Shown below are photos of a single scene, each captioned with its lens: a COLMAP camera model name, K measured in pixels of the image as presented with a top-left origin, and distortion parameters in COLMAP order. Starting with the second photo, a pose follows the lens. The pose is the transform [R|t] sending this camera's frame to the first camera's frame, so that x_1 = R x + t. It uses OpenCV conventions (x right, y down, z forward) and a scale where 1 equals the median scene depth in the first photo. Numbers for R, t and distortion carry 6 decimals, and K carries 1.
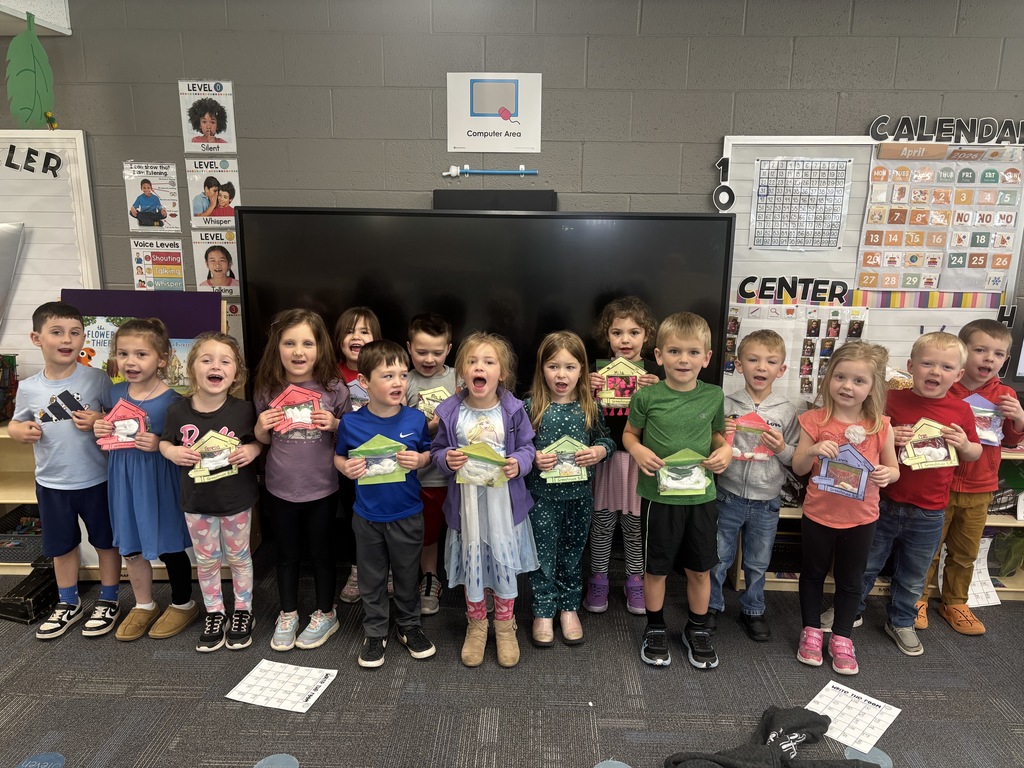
lens RADIAL K [[776.3, 0, 511.0], [0, 776.3, 388.1], [0, 0, 1]] dist [0.013044, 0.005801]
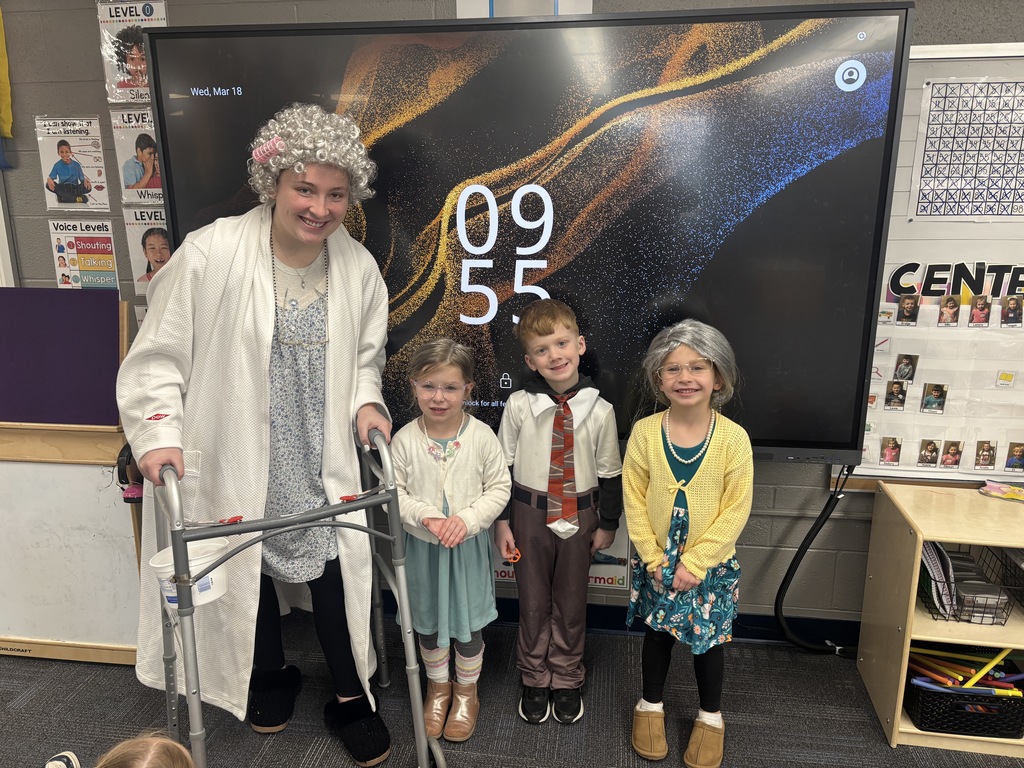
lens RADIAL K [[776.3, 0, 512.6], [0, 776.3, 380.4], [0, 0, 1]] dist [0.013044, 0.005801]
pose [[0.991100, 0.012425, -0.132535, 0.063094], [-0.009500, 0.999698, 0.022677, -0.056594], [0.132777, -0.021216, 0.990919, 0.300943]]
